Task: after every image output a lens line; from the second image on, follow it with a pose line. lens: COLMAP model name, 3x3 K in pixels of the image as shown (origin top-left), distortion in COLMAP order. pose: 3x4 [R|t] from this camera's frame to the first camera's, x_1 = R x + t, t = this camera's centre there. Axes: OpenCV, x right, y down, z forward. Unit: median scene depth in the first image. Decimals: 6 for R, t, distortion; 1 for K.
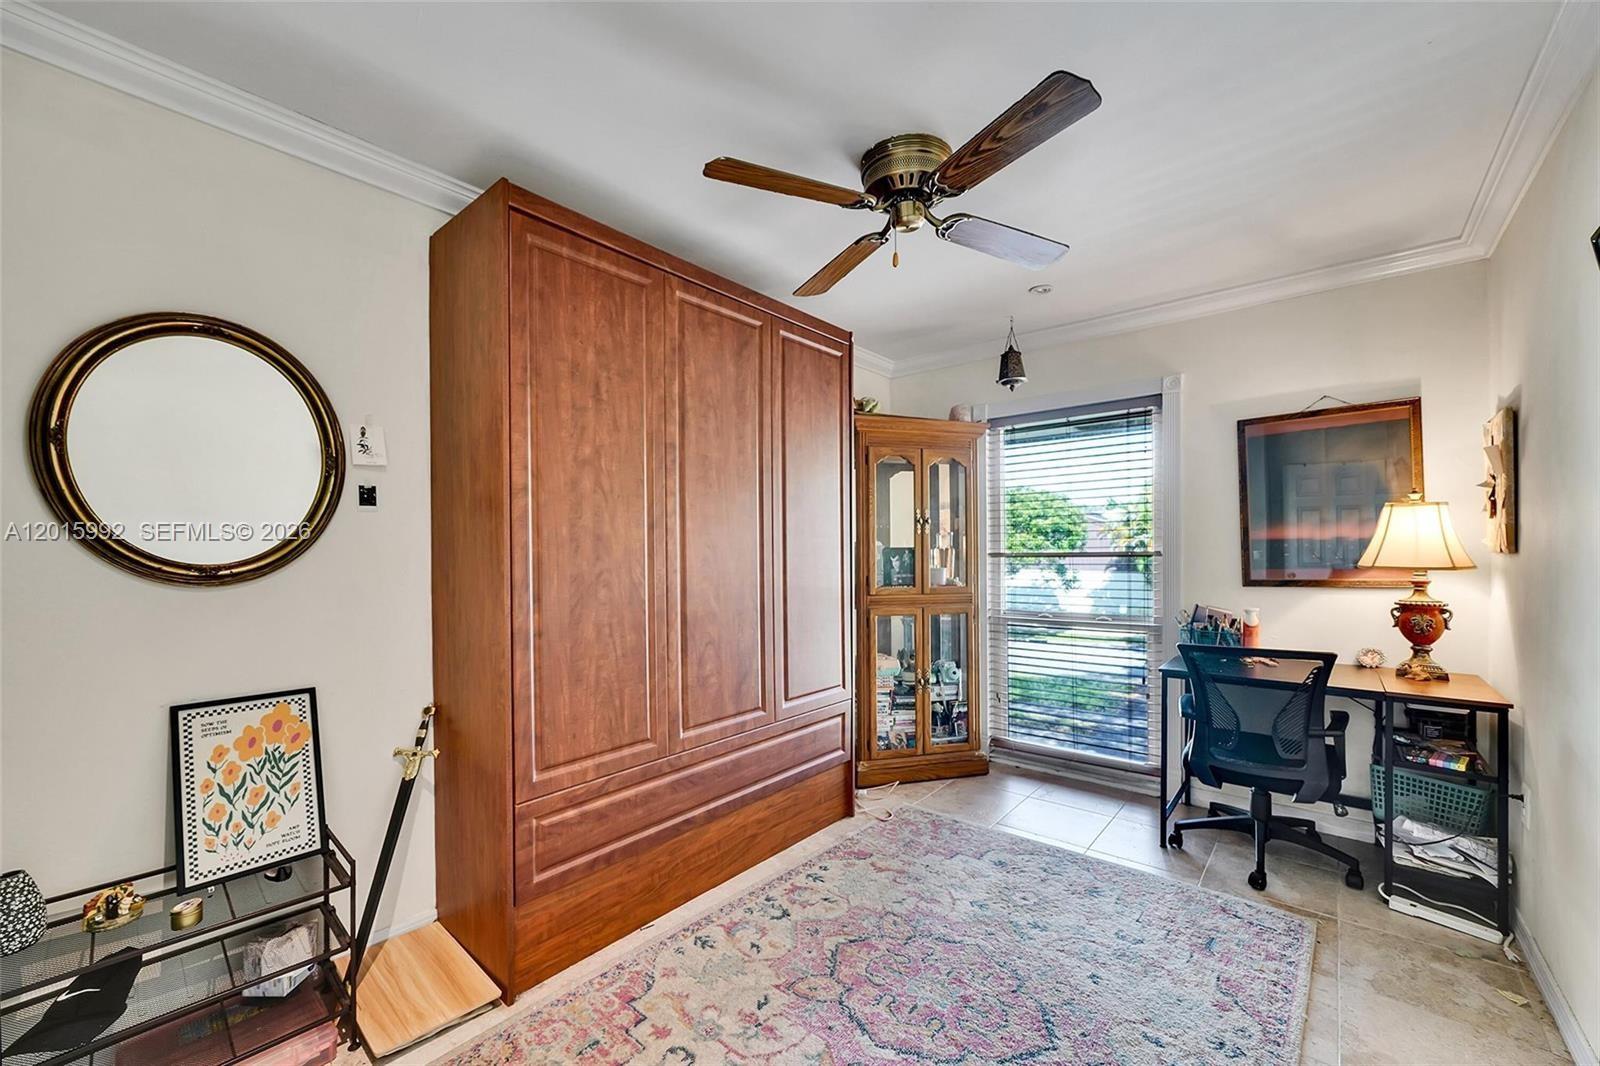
lens RADIAL K [[637.3, 0, 799.1], [0, 637.3, 550.4], [0, 0, 1]] dist [-0.004198, -0.000628]
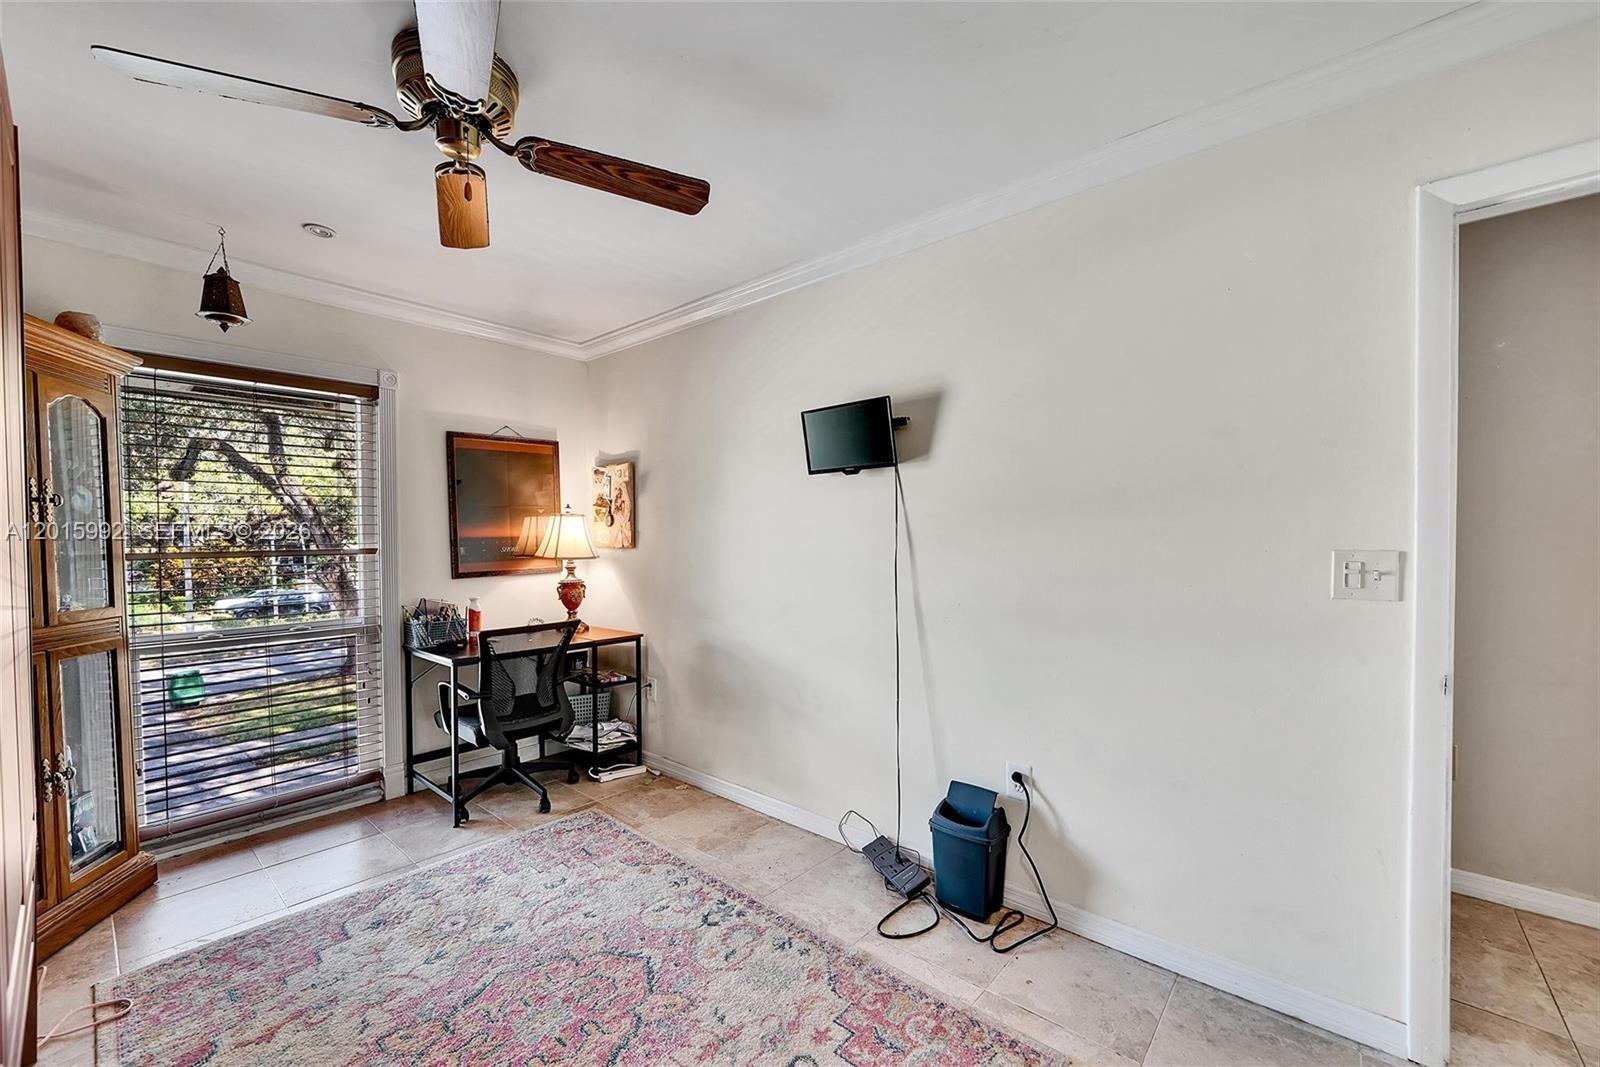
lens RADIAL K [[637.3, 0, 799.1], [0, 637.3, 550.9], [0, 0, 1]] dist [-0.004198, -0.000628]
pose [[0.023079, -0.012319, 0.999658, -0.513674], [0.006078, 0.999907, 0.012182, -0.004066], [-0.999715, 0.005795, 0.023152, 0.439543]]
